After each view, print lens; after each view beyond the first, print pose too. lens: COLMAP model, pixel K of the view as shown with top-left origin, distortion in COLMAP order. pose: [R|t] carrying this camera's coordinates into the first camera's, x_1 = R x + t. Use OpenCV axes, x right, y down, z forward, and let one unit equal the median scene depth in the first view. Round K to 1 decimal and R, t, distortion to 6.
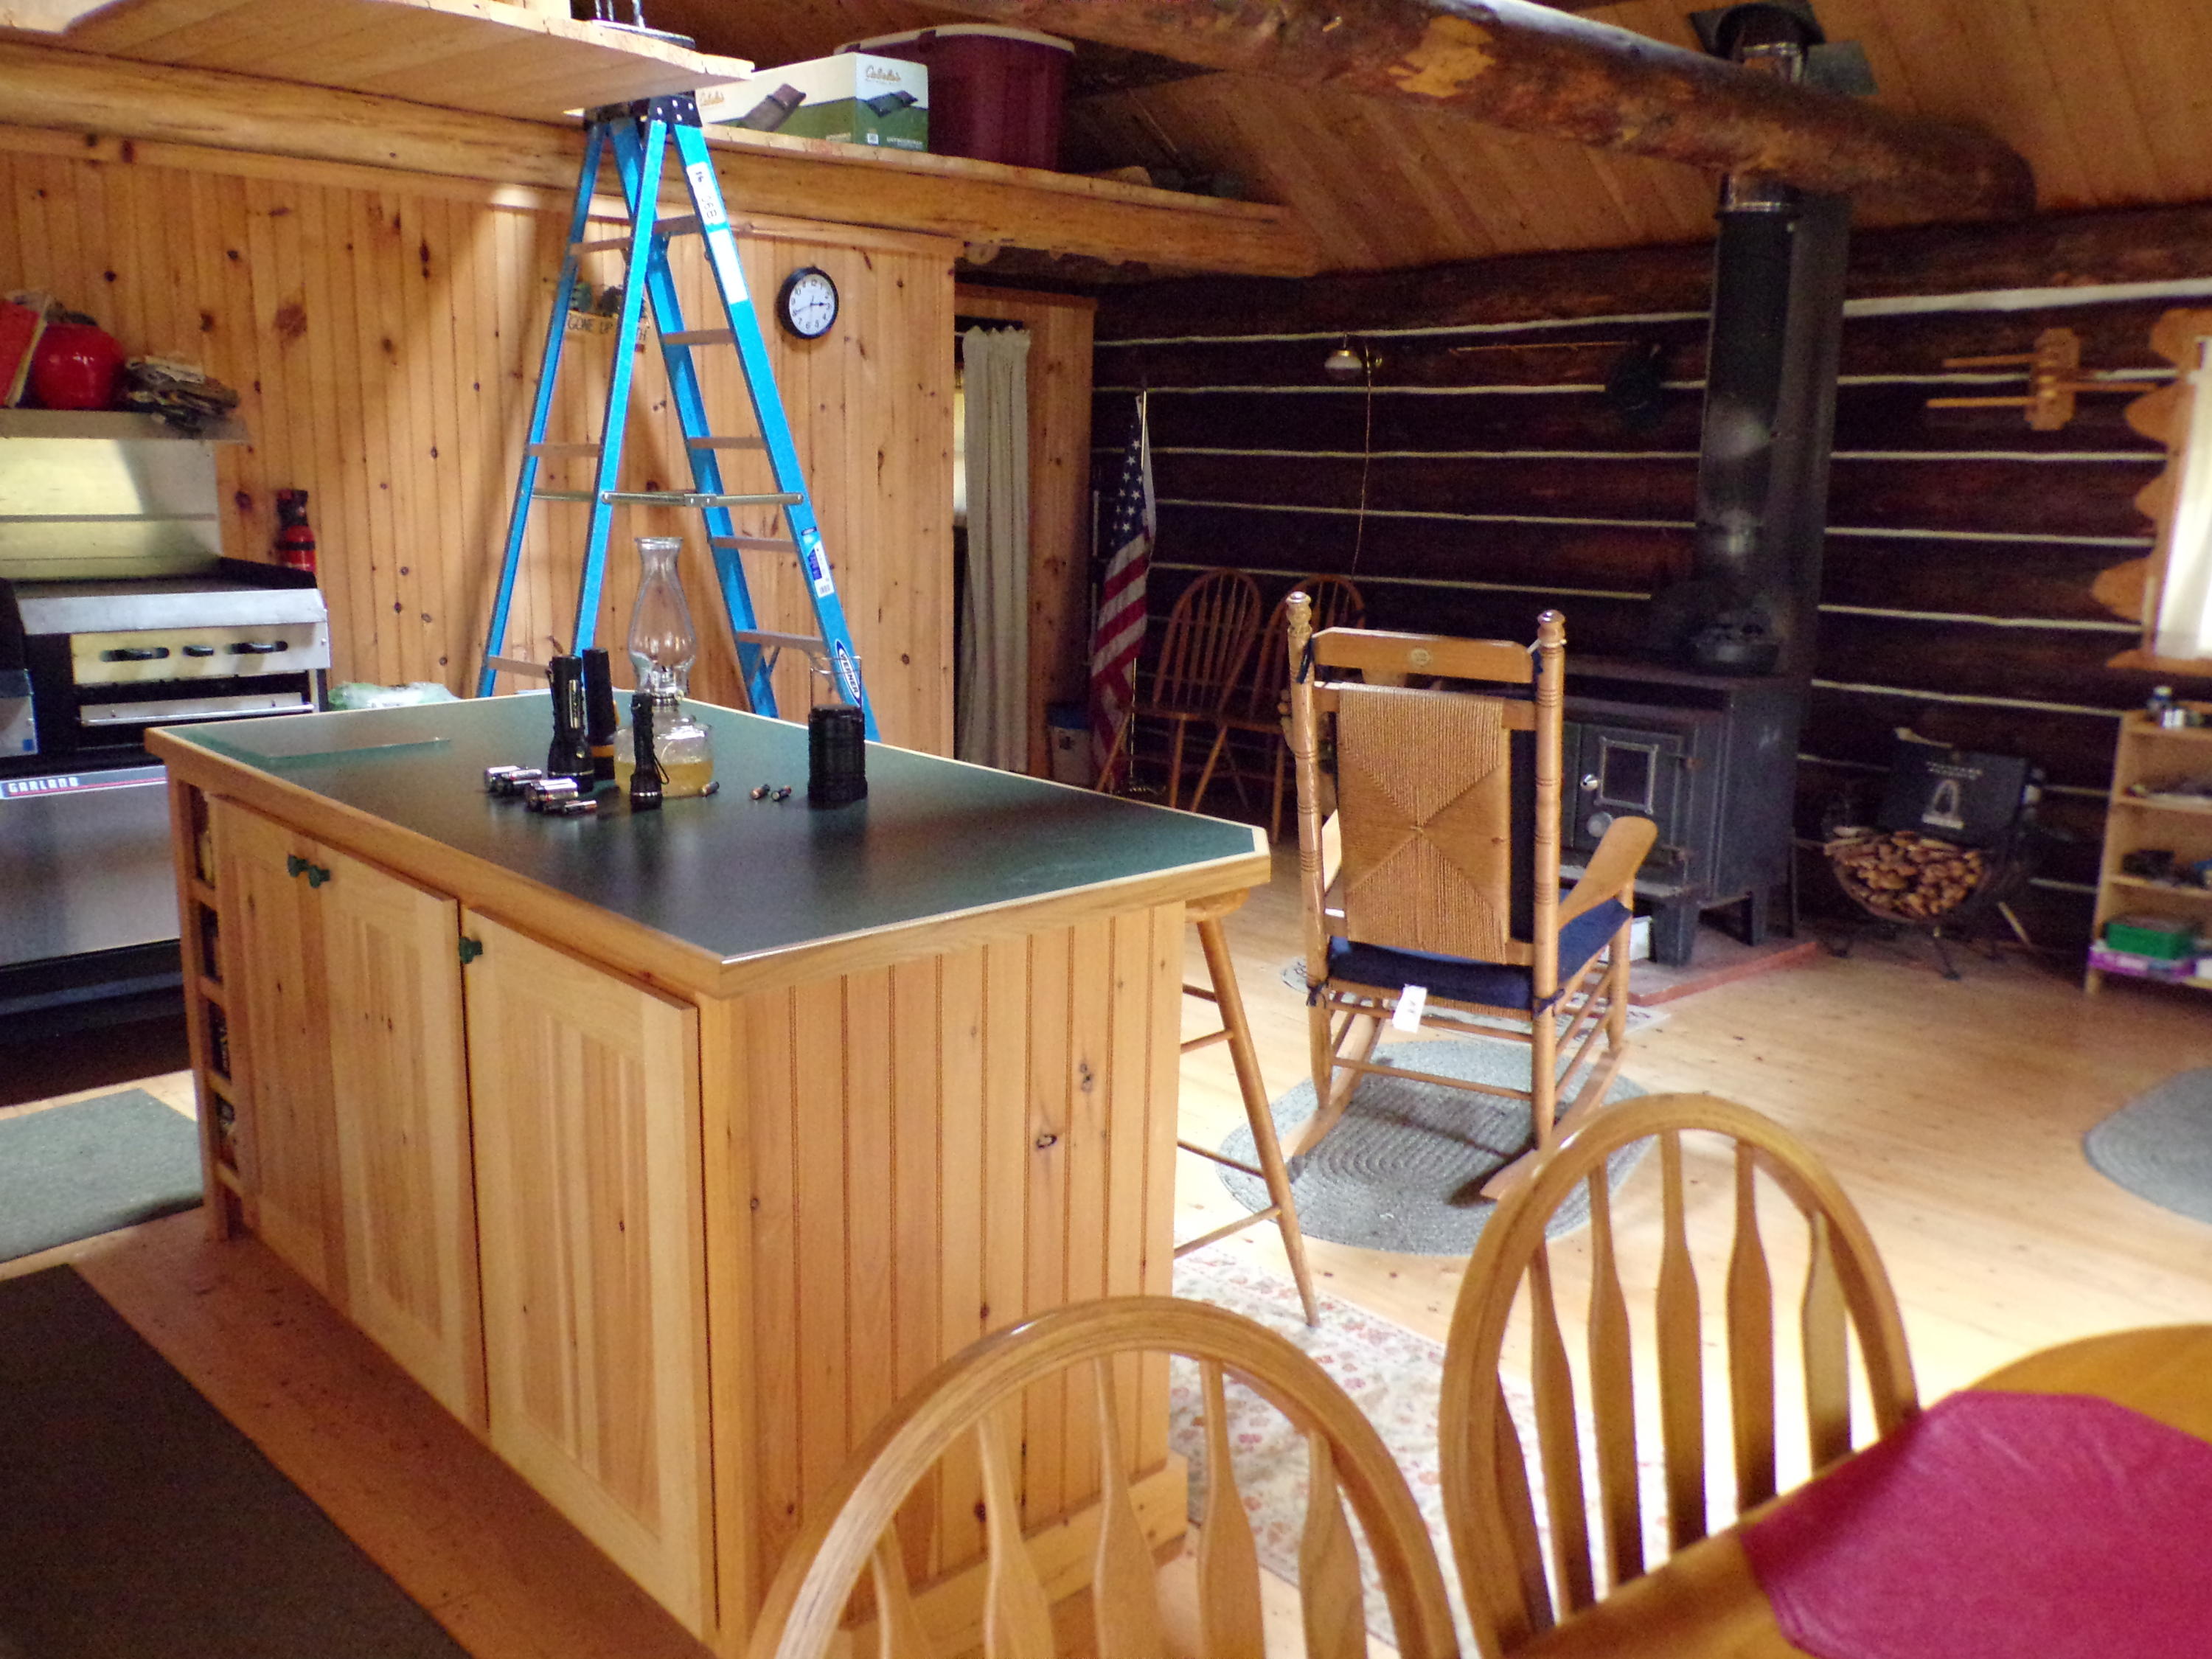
lens RADIAL K [[1759.2, 0, 1106.0], [0, 1759.2, 829.5], [0, 0, 1]] dist [0.003765, -0.004158]
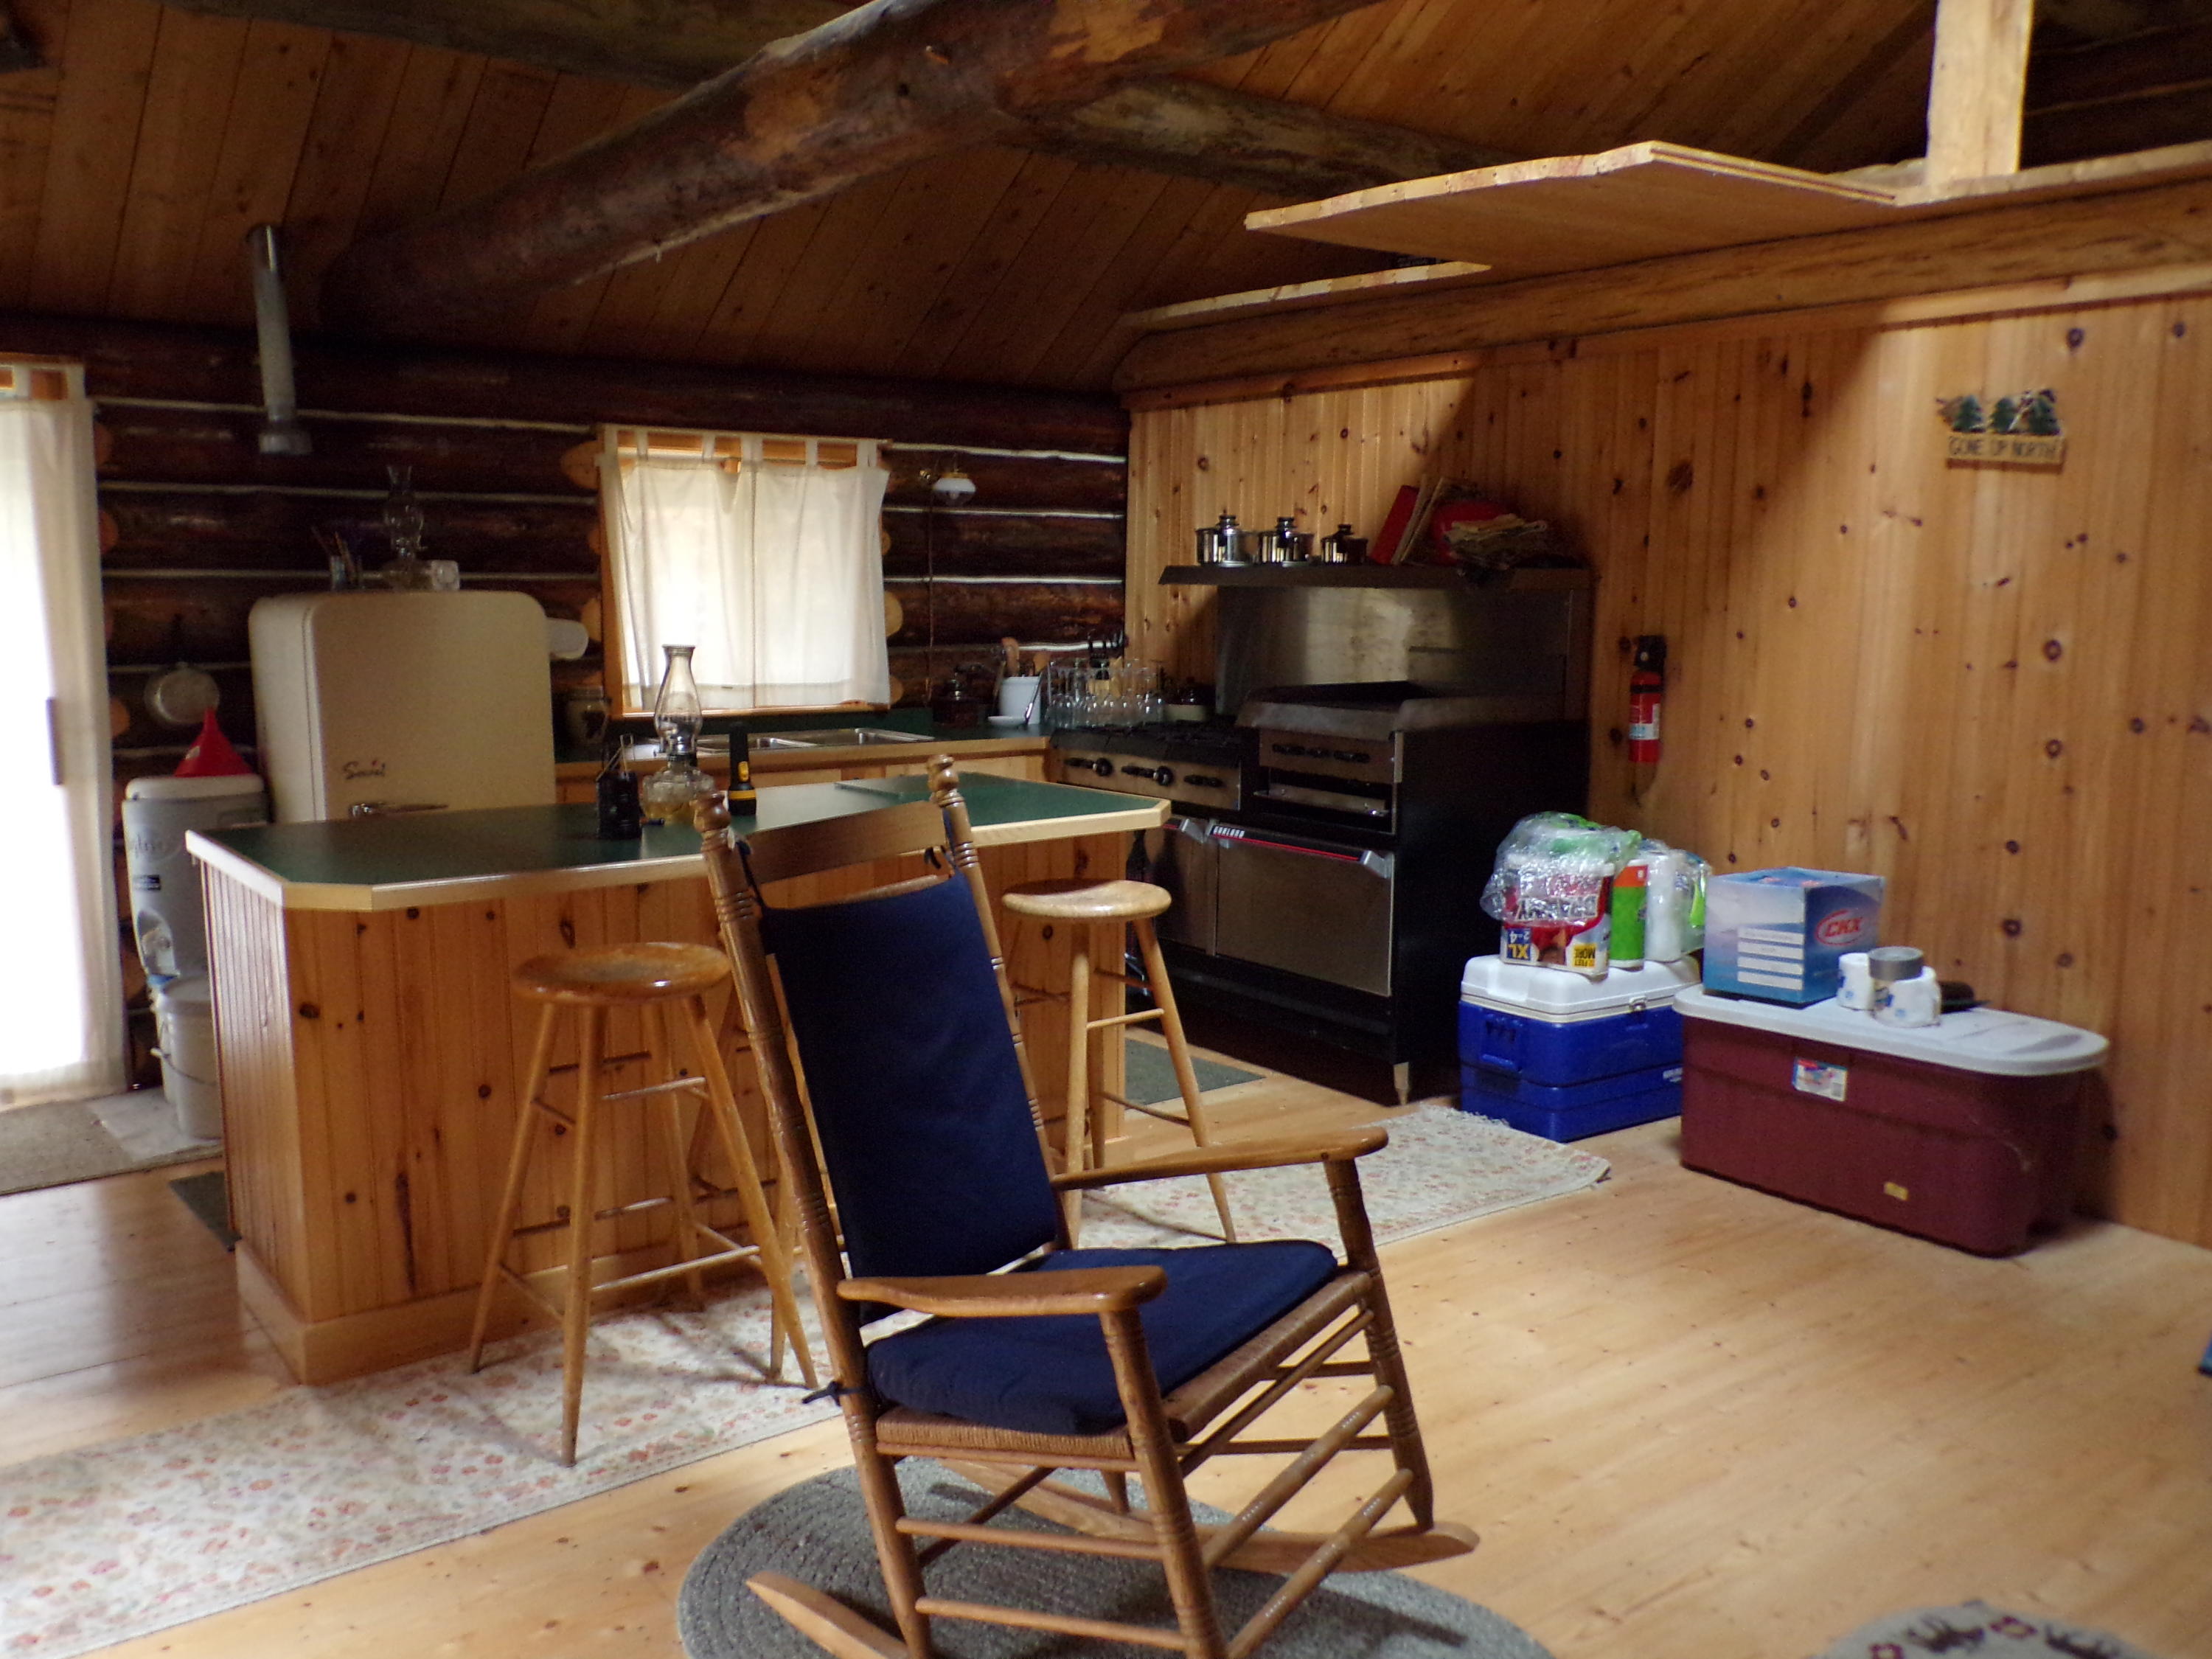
lens RADIAL K [[1759.2, 0, 1106.0], [0, 1759.2, 829.5], [0, 0, 1]] dist [0.003765, -0.004158]
pose [[-0.104373, 0.129309, -0.986096, 0.507821], [-0.212292, 0.965763, 0.149112, -0.137354], [0.971616, 0.224904, -0.073348, 0.638847]]
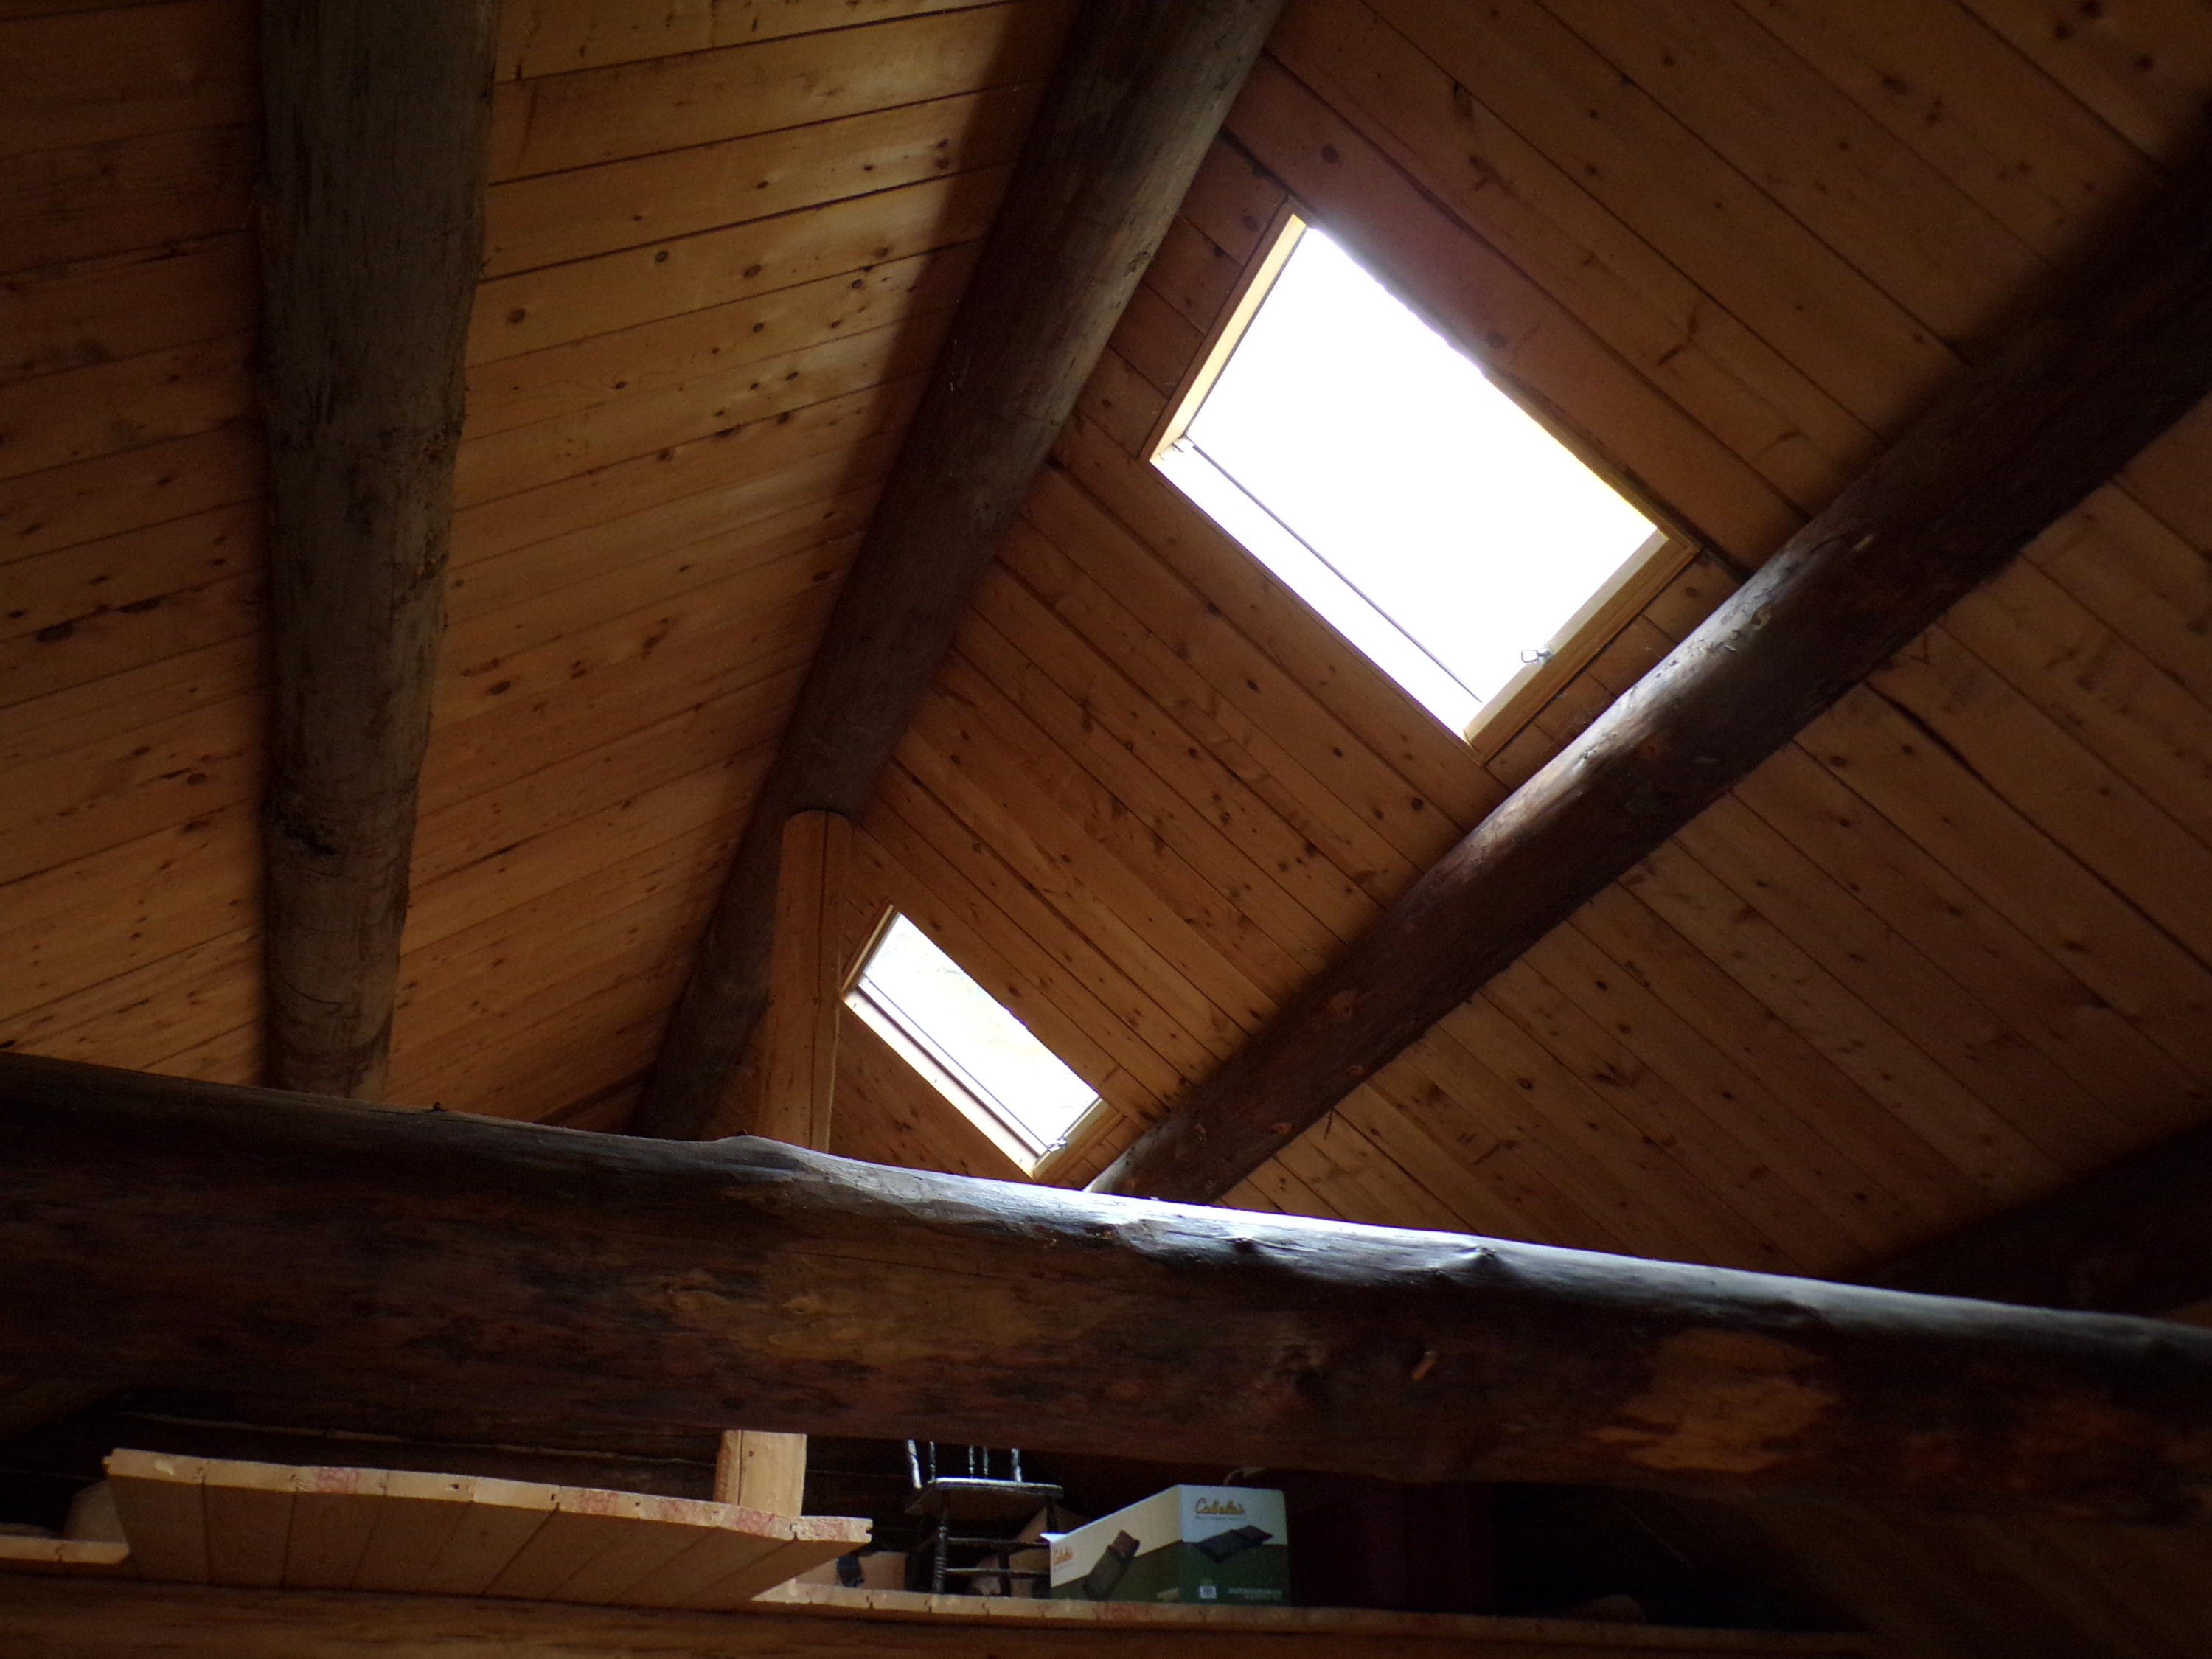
lens RADIAL K [[1759.2, 0, 1106.0], [0, 1759.2, 829.5], [0, 0, 1]] dist [0.003765, -0.004158]
pose [[0.930136, -0.213344, -0.298882, 0.125404], [-0.054922, 0.723940, -0.687673, -0.107702], [0.363084, 0.656045, 0.661646, 0.269225]]
